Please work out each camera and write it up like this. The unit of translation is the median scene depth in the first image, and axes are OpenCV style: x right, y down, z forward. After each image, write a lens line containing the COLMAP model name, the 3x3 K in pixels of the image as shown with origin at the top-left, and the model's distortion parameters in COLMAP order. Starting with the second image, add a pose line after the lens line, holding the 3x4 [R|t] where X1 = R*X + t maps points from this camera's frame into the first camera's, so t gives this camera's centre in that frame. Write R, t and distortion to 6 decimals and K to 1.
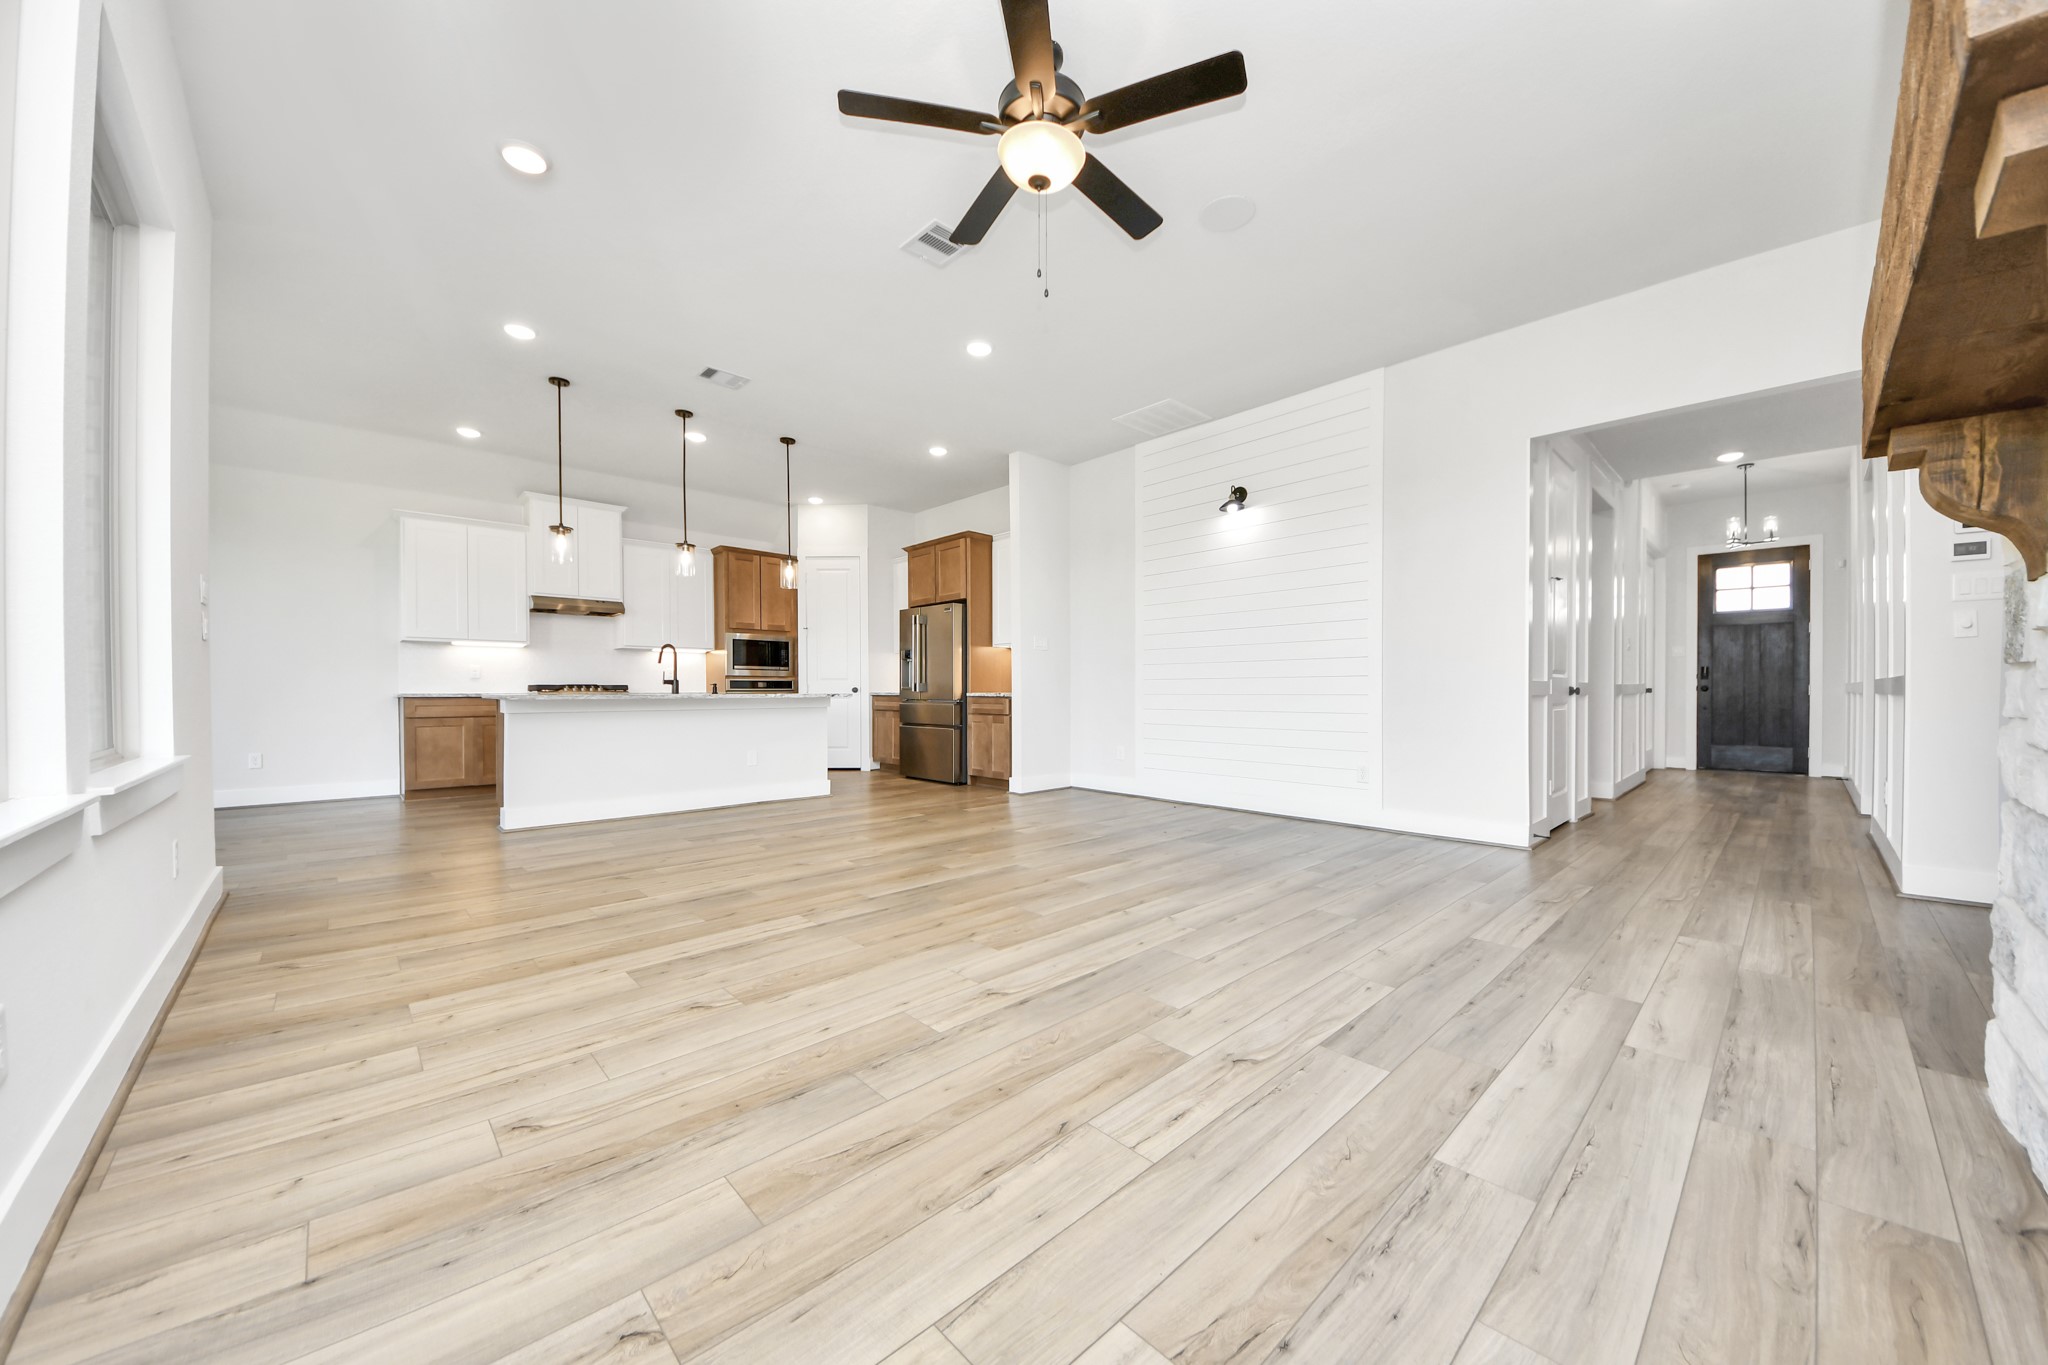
lens RADIAL K [[745.5, 0, 1040.8], [0, 745.5, 683.5], [0, 0, 1]] dist [0.001001, -0.005462]
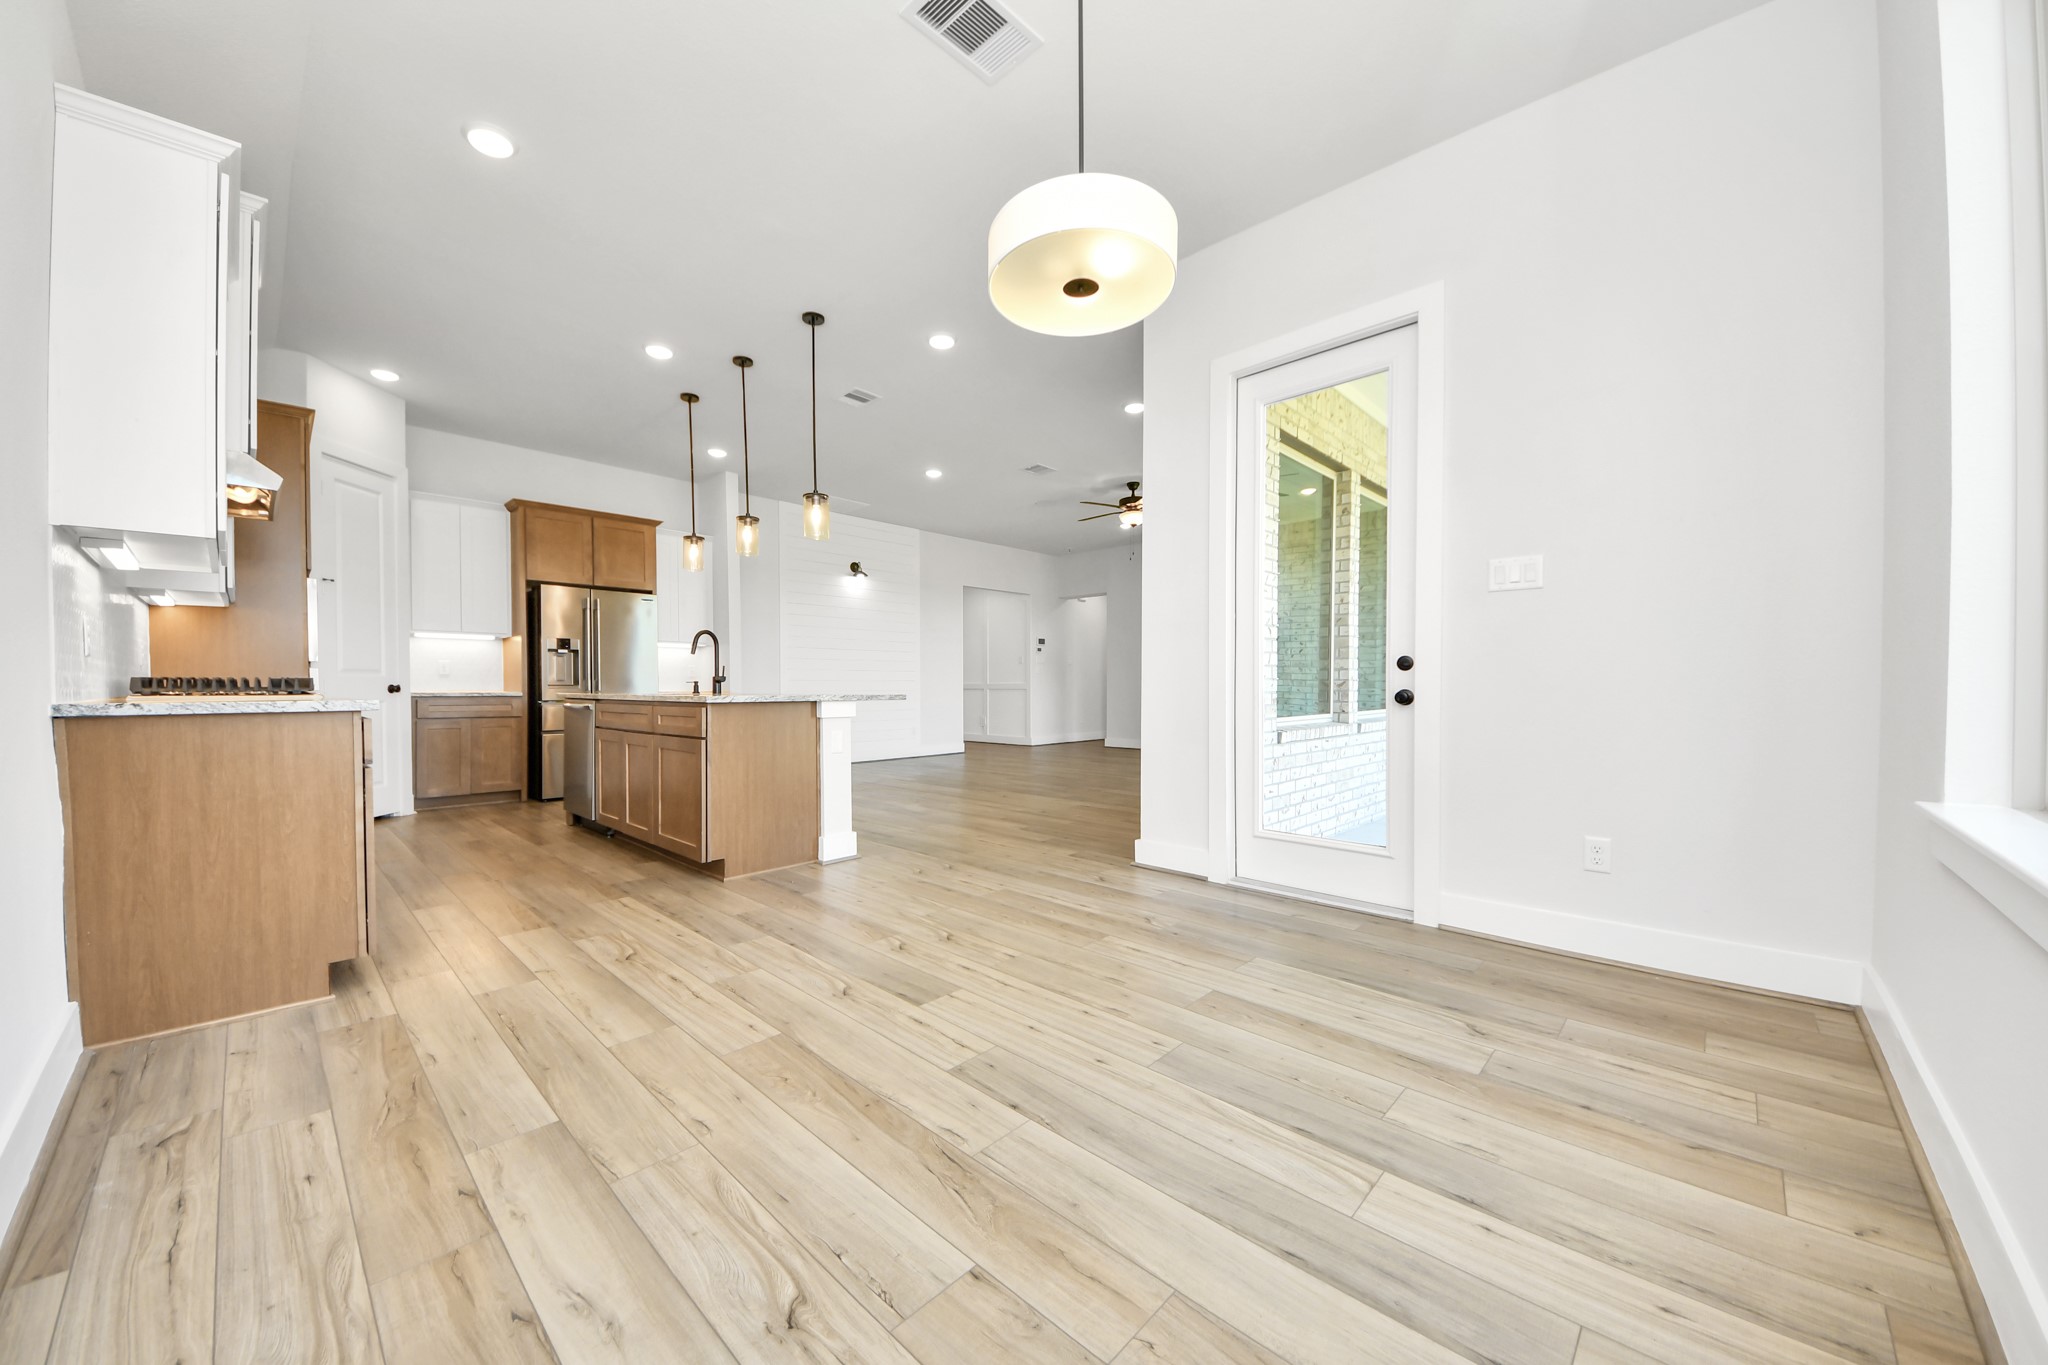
lens RADIAL K [[745.5, 0, 994.8], [0, 745.5, 698.6], [0, 0, 1]] dist [0.001001, -0.005462]
pose [[-0.023925, -0.012737, 0.999633, -1.481817], [-0.015443, 0.999804, 0.012370, 0.005435], [-0.999594, -0.015142, -0.024117, 0.814070]]
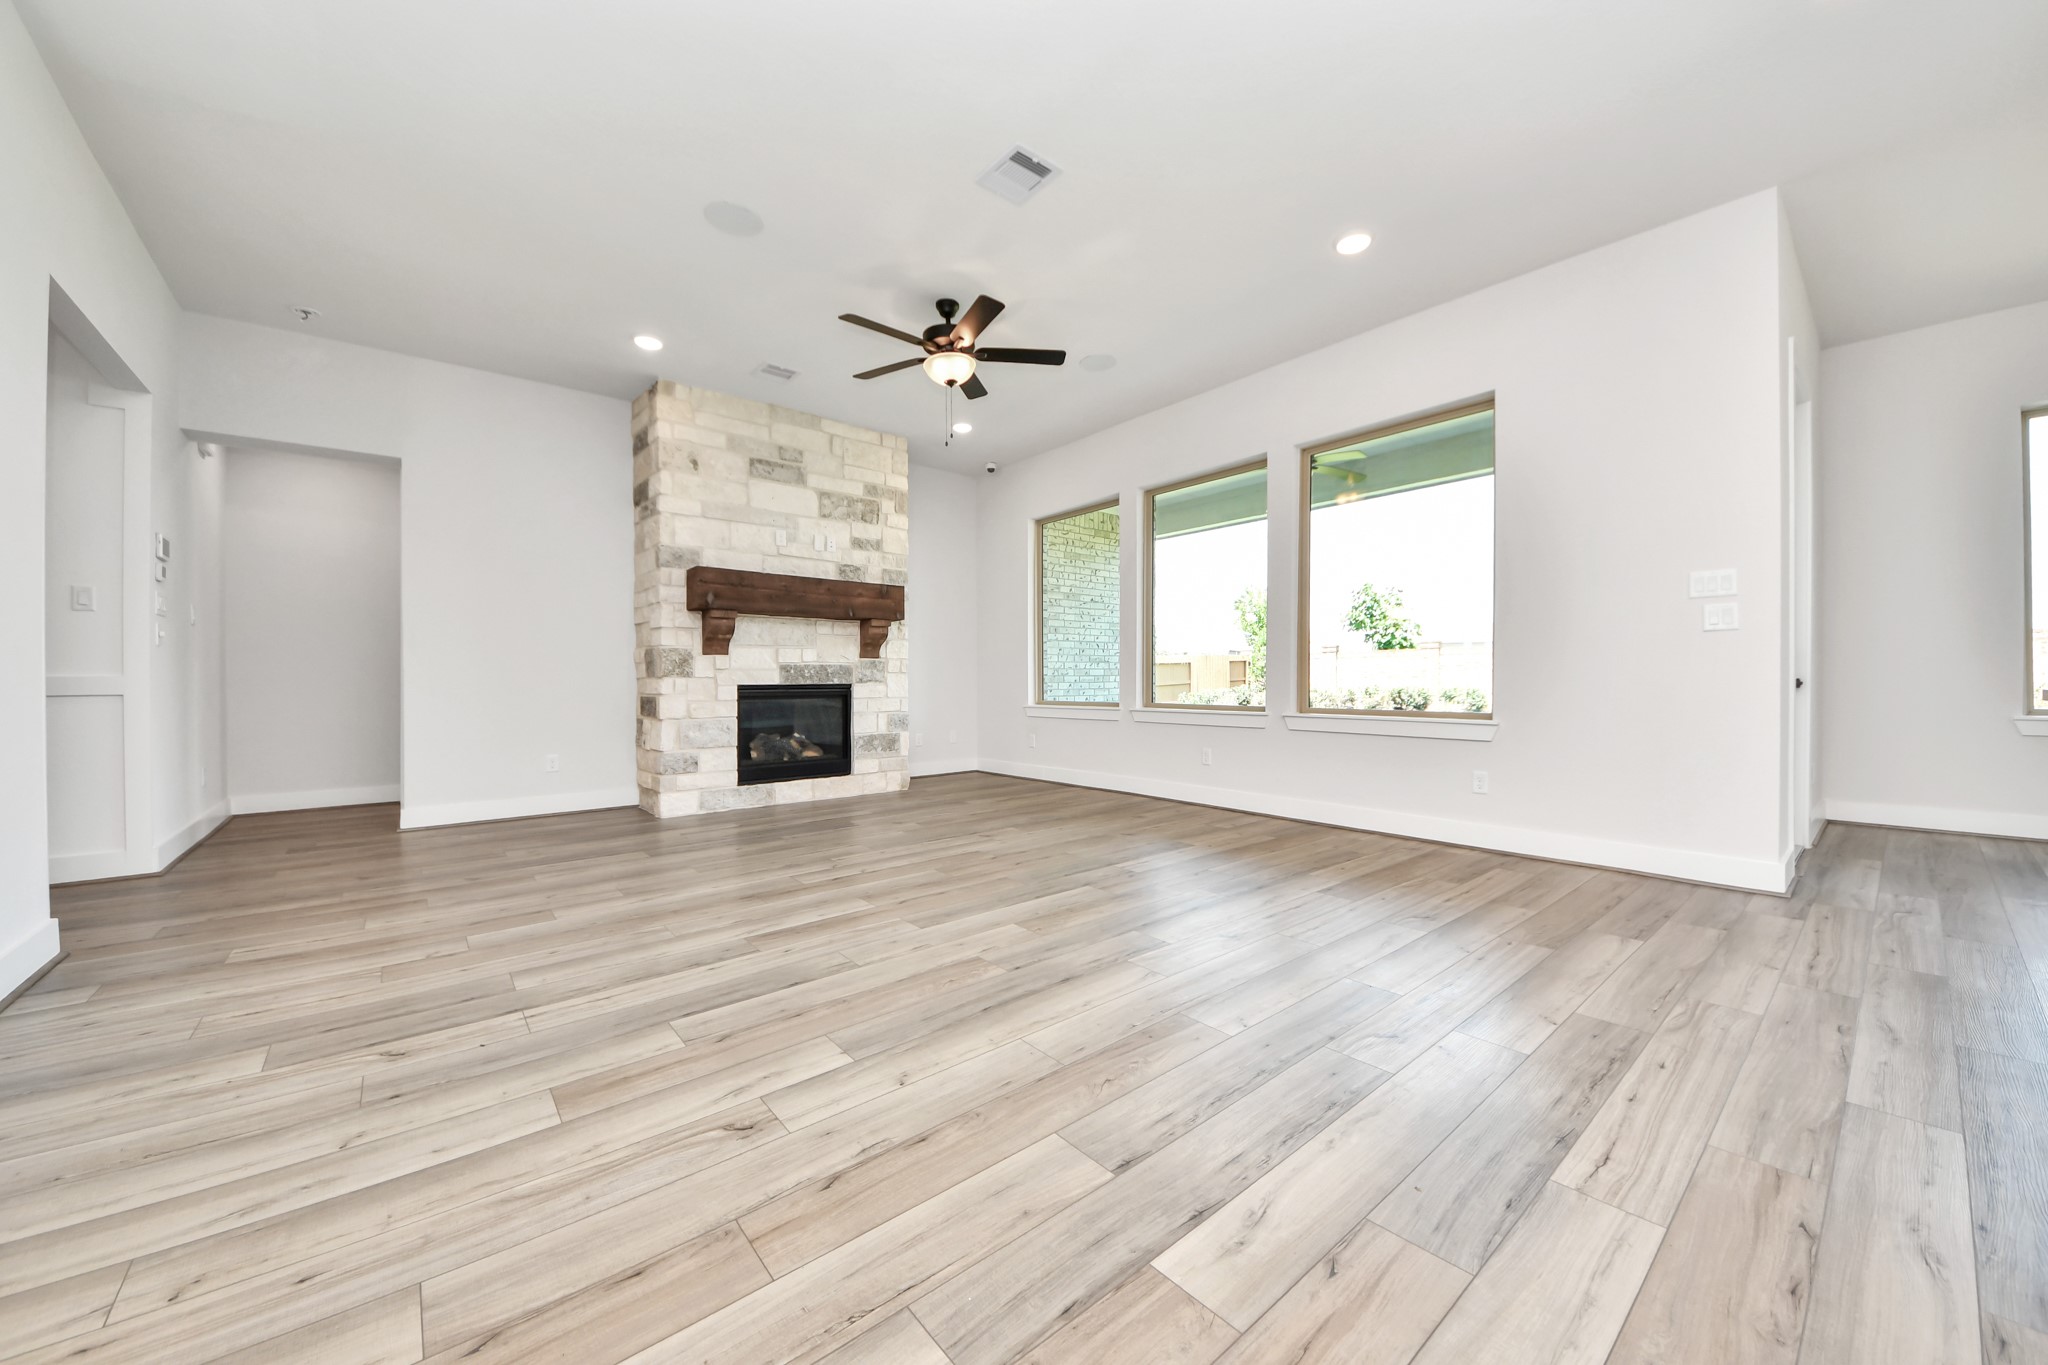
lens RADIAL K [[745.5, 0, 1050.1], [0, 745.5, 667.1], [0, 0, 1]] dist [0.001001, -0.005462]
pose [[-0.998383, 0.008005, 0.056276, -0.152127], [0.006685, 0.999699, -0.023606, 0.008429], [-0.056448, -0.023192, -0.998136, 1.311815]]
